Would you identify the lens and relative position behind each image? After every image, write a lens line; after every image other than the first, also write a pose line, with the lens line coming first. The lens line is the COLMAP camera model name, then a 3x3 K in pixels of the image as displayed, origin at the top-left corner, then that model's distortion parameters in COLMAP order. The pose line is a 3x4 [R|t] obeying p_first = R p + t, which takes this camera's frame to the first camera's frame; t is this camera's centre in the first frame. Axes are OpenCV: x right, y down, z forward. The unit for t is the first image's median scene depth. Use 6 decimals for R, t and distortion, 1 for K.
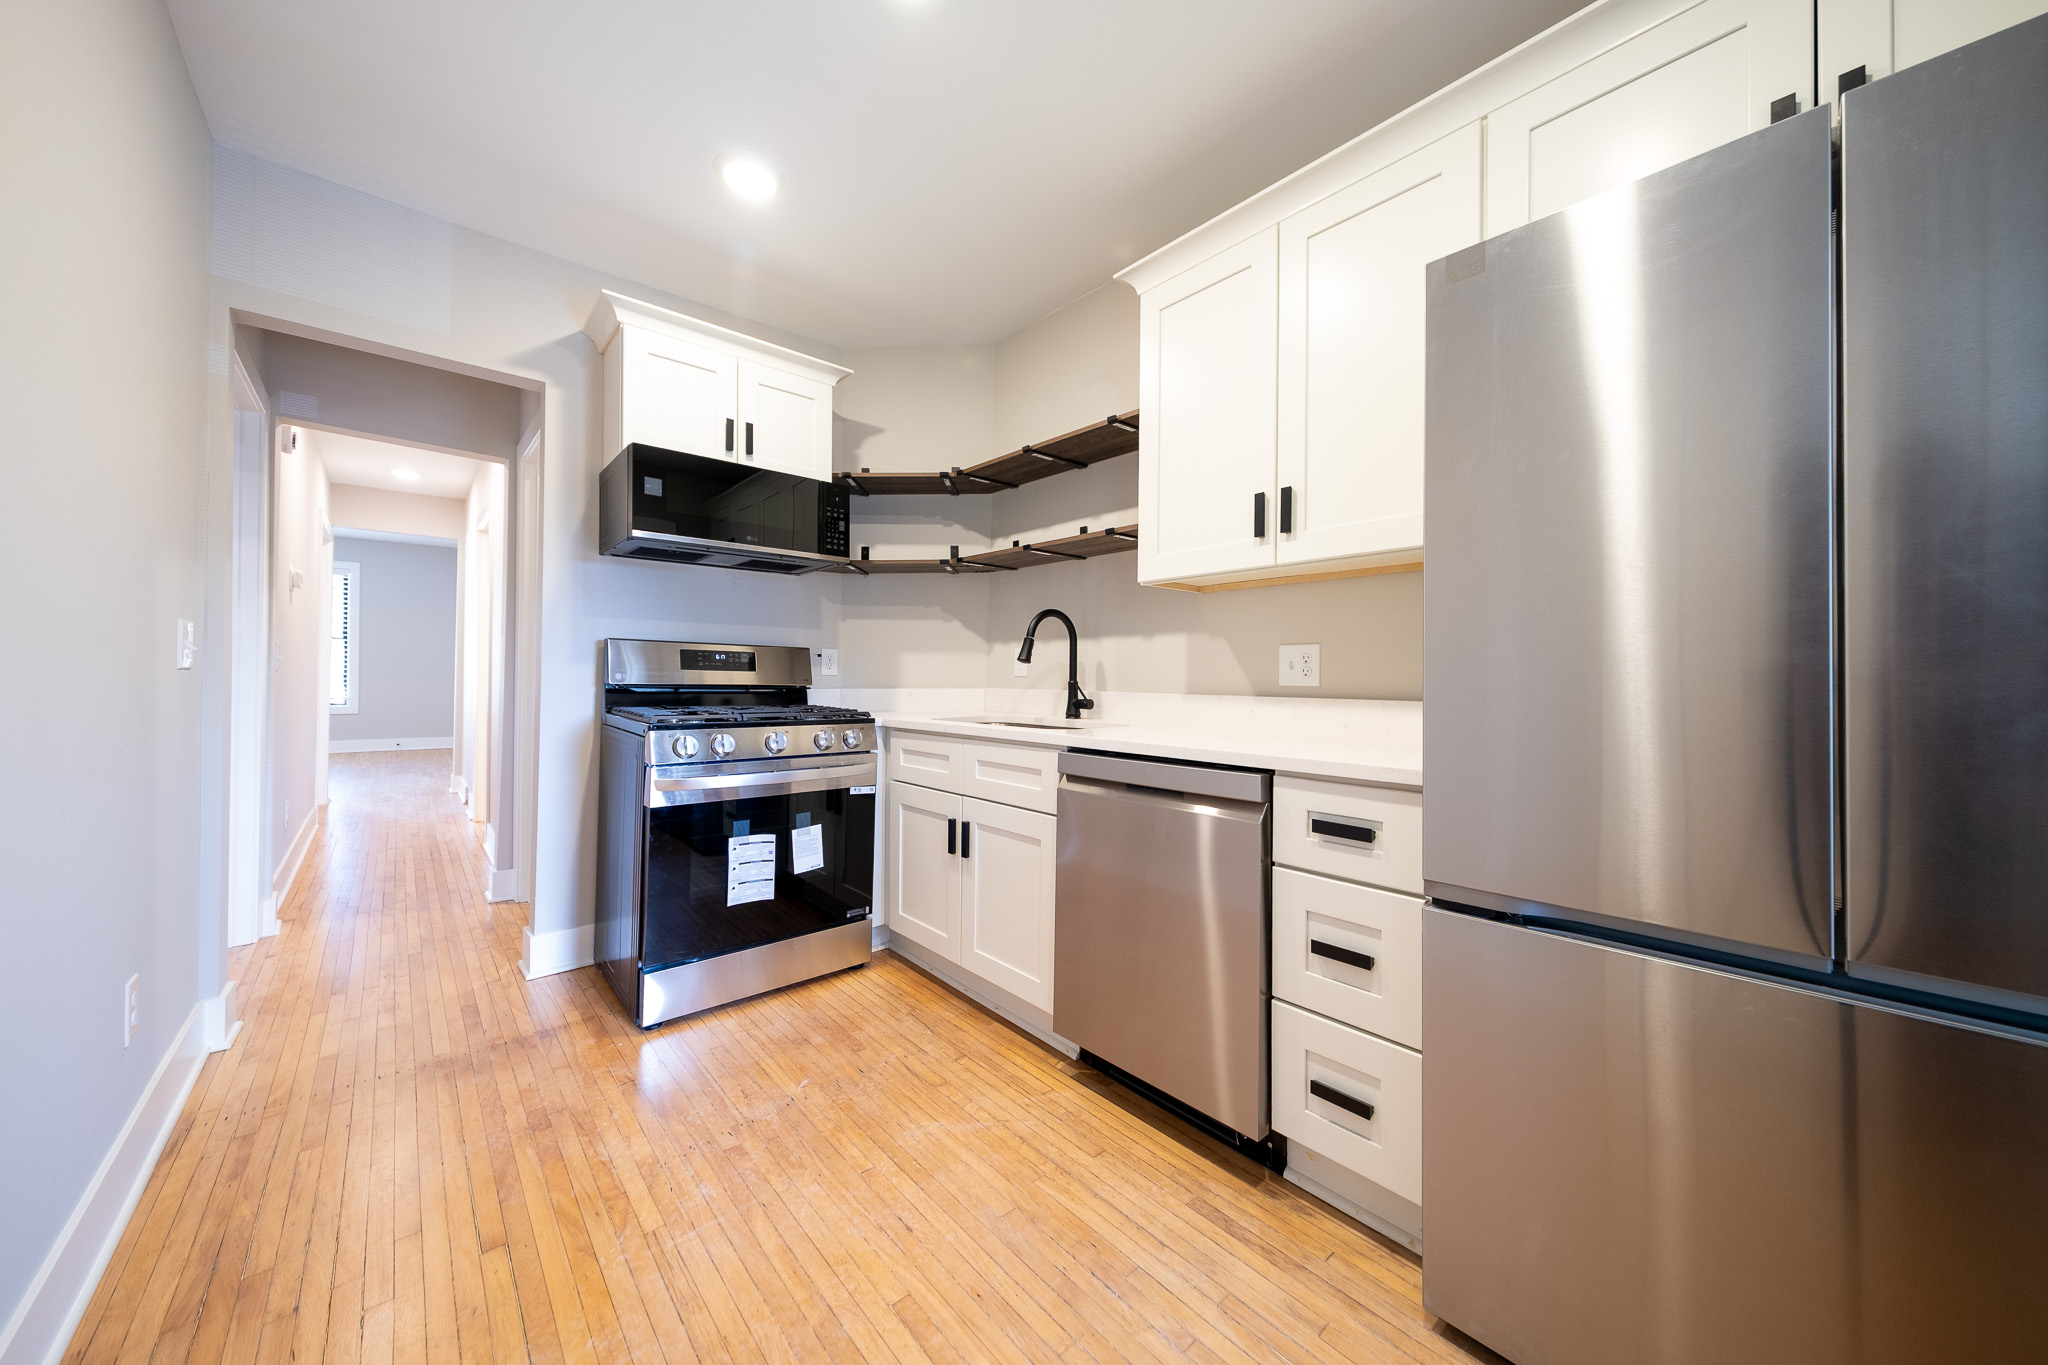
lens RADIAL K [[702.1, 0, 1018.0], [0, 702.1, 676.6], [0, 0, 1]] dist [0.015226, -0.003441]
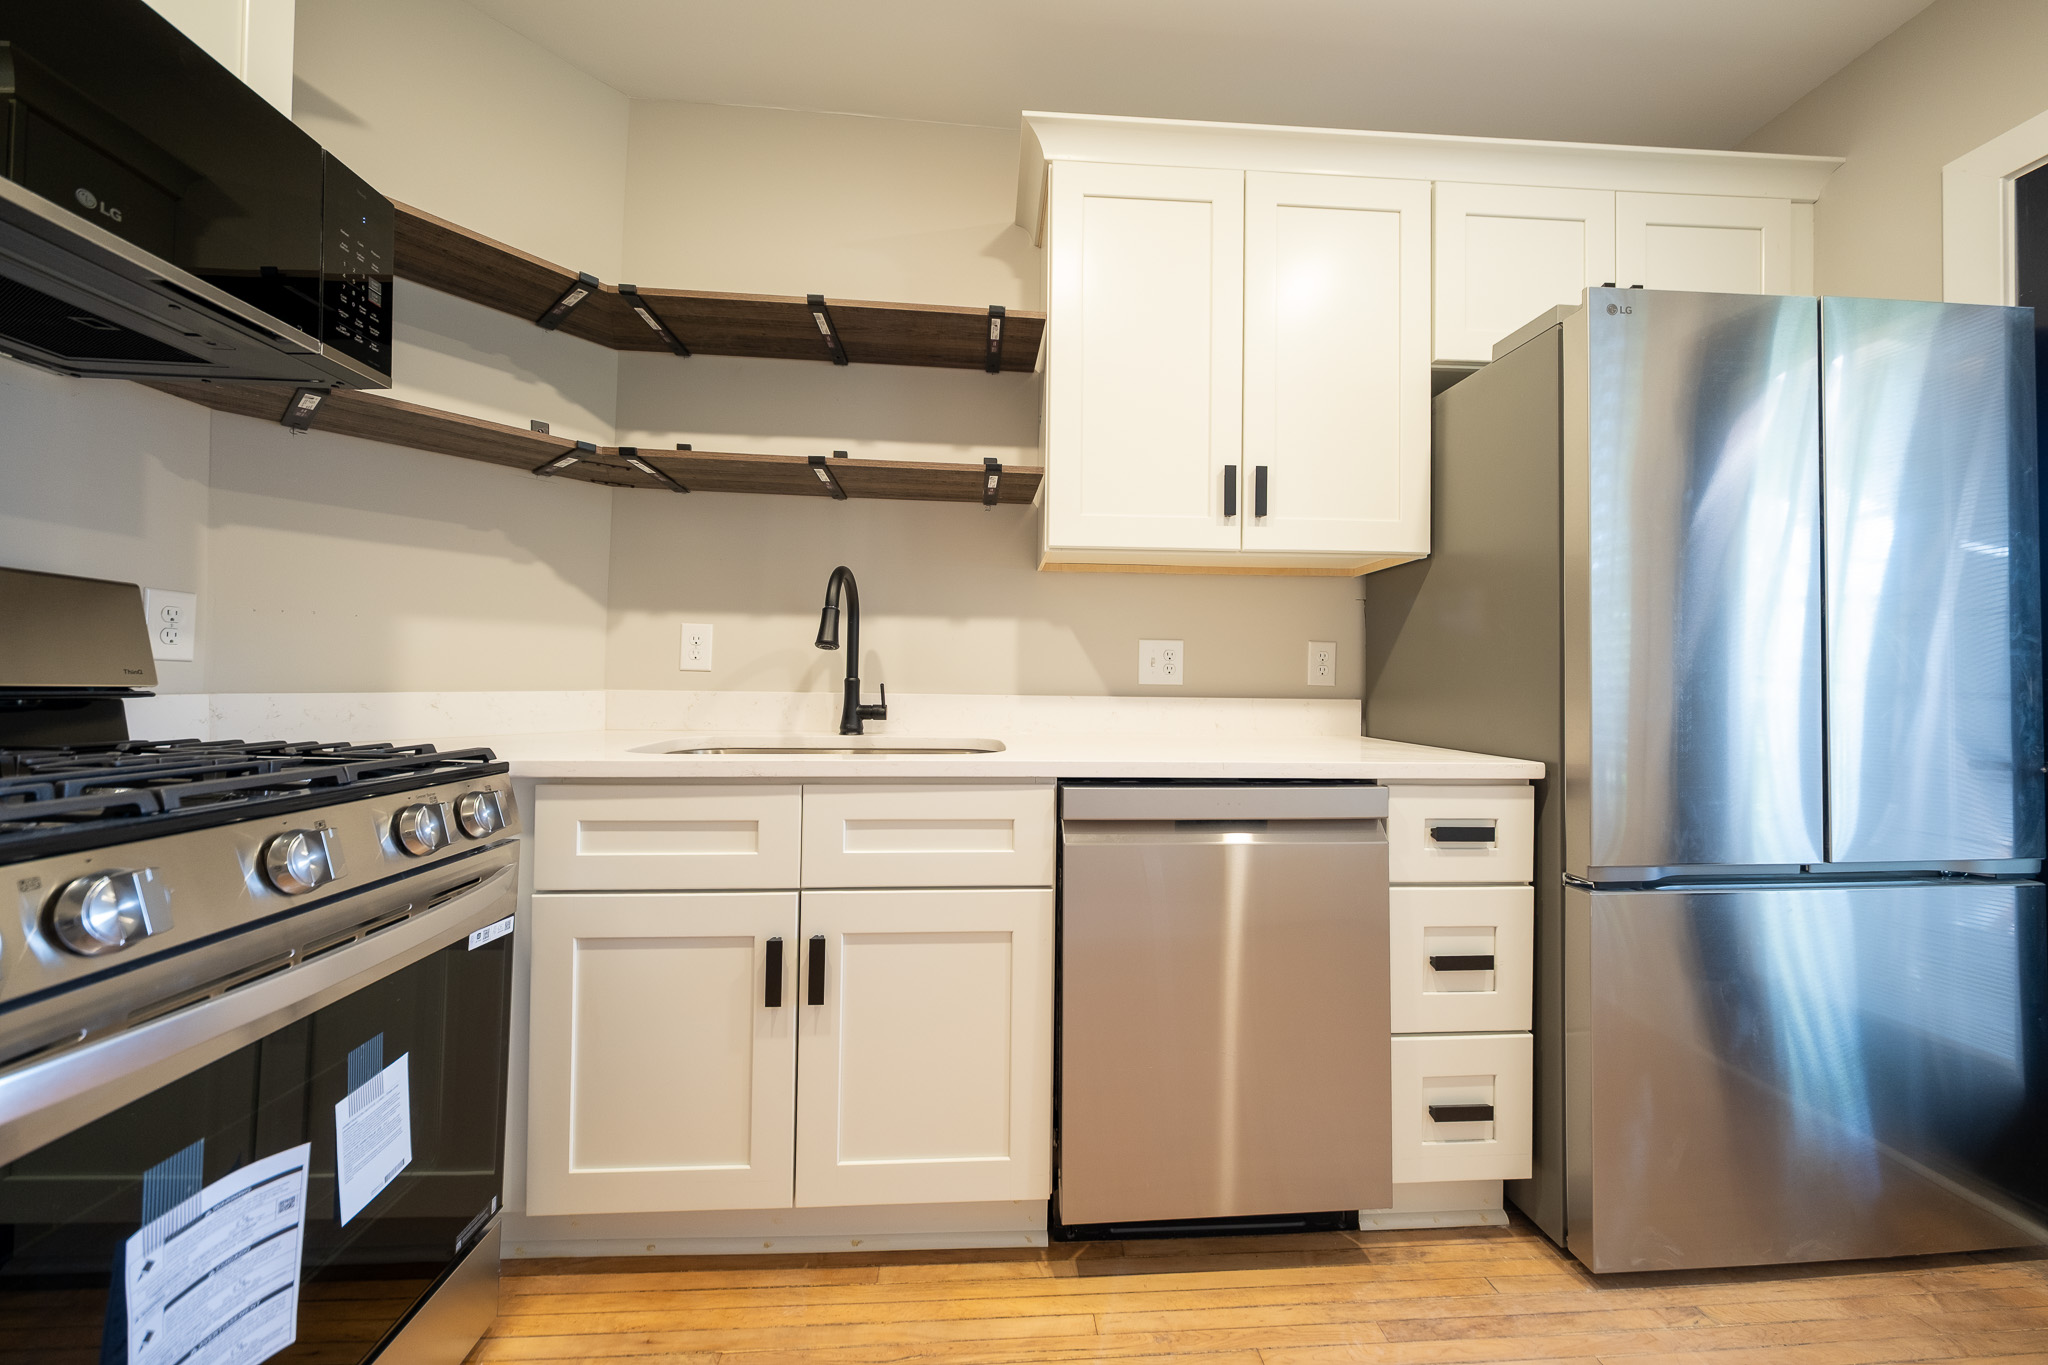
lens RADIAL K [[702.1, 0, 1018.0], [0, 702.1, 676.6], [0, 0, 1]] dist [0.015226, -0.003441]
pose [[0.608062, 0.005824, 0.793868, -0.428611], [-0.008365, 0.999965, -0.000930, 0.004776], [-0.793845, -0.006075, 0.608089, 0.561819]]
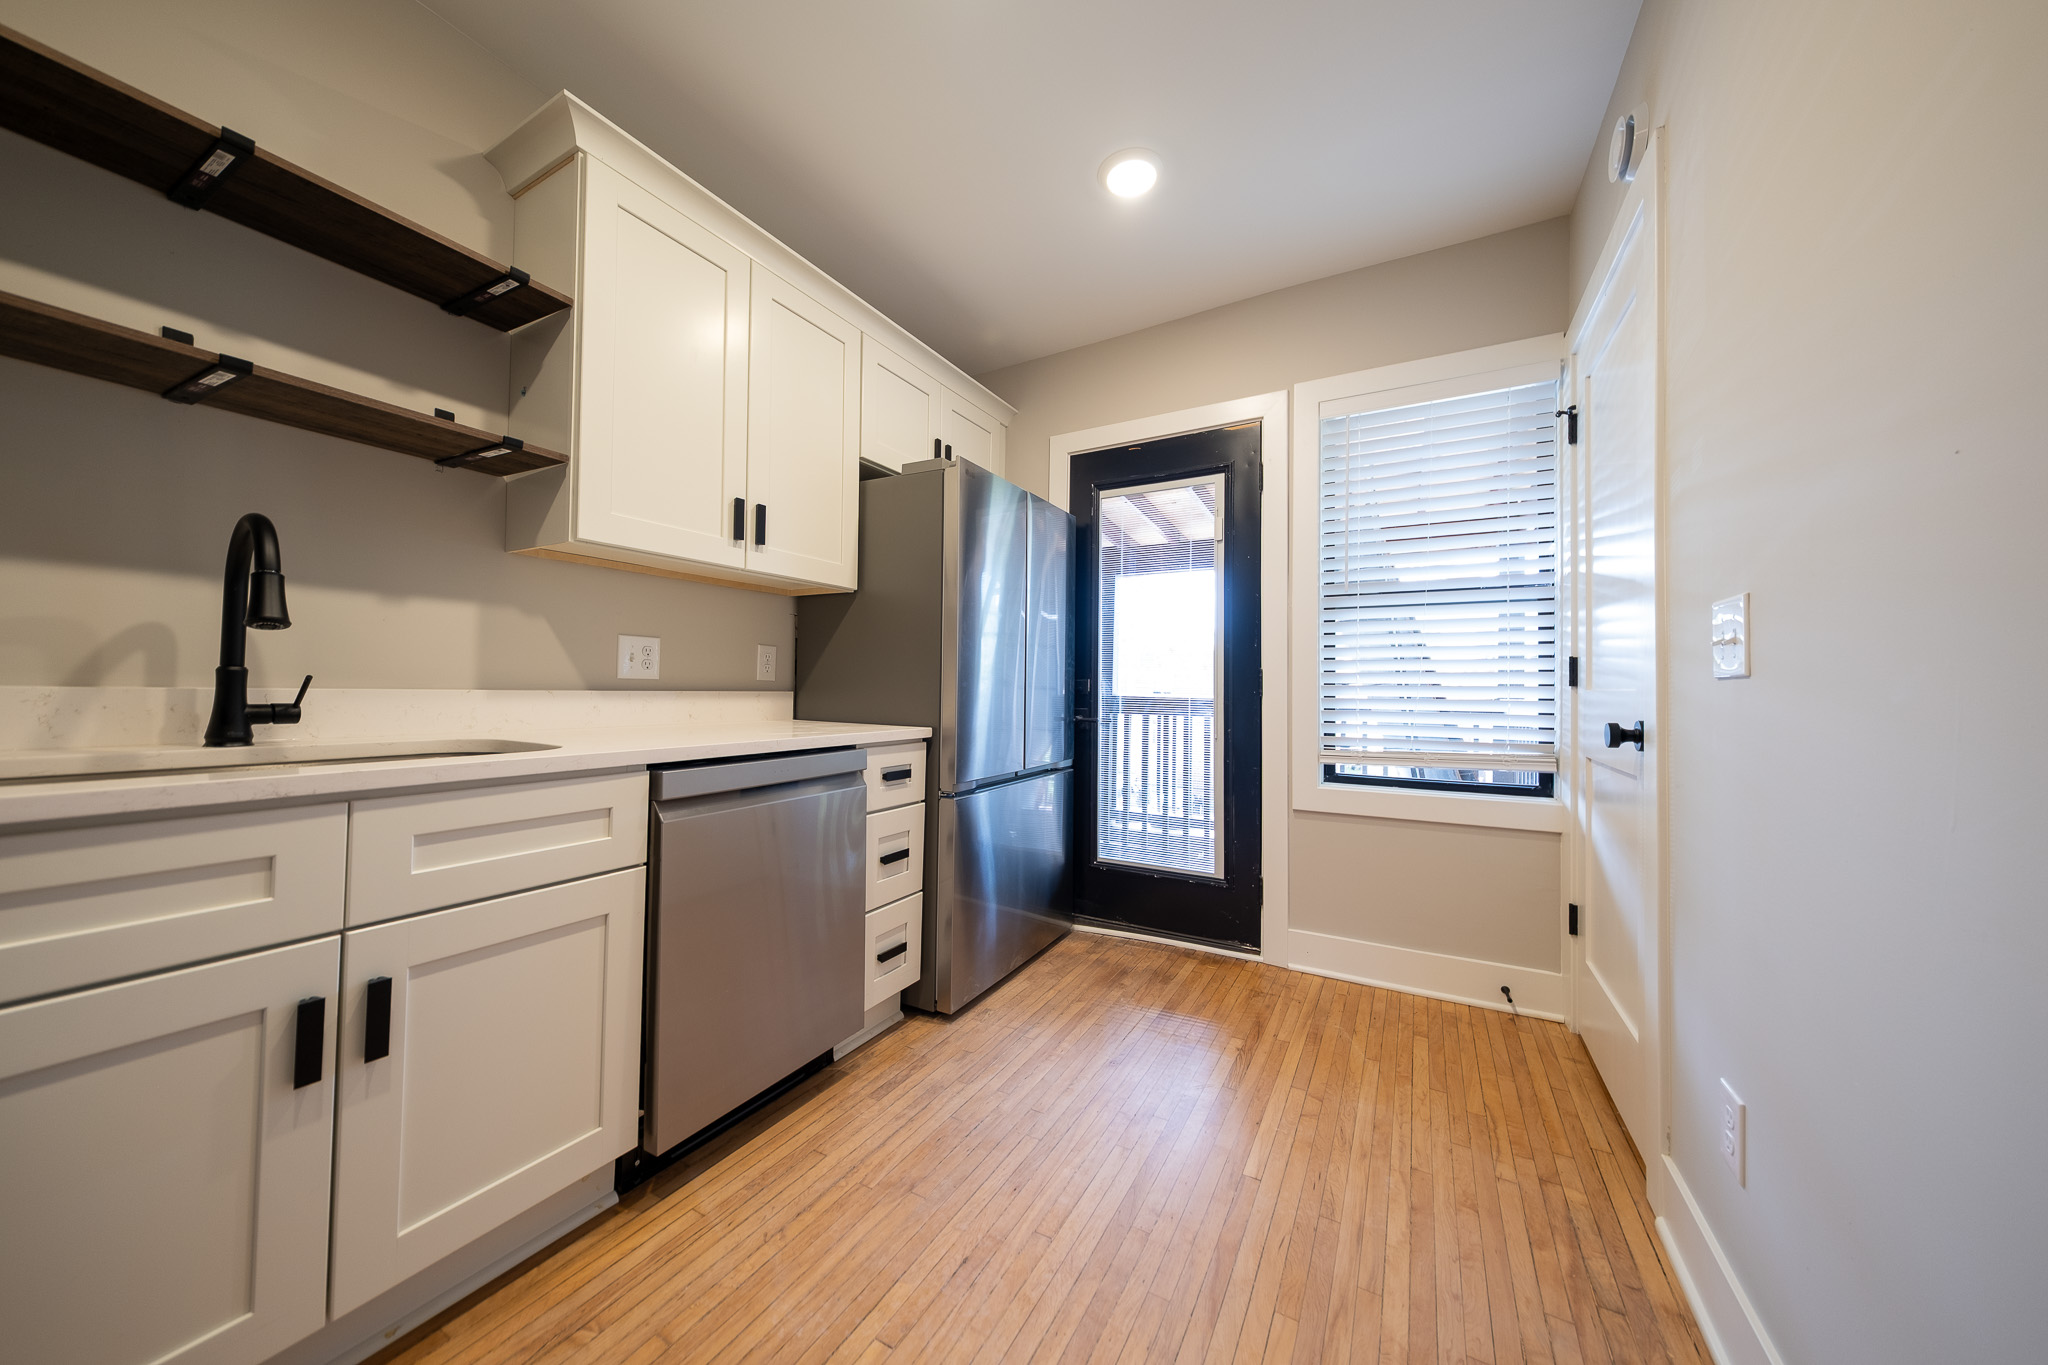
lens RADIAL K [[702.1, 0, 1018.0], [0, 702.1, 676.6], [0, 0, 1]] dist [0.015226, -0.003441]
pose [[-0.323850, -0.002450, 0.946105, -0.665626], [-0.023148, 0.999718, -0.005335, 0.003493], [-0.945825, -0.023628, -0.323815, 0.783529]]
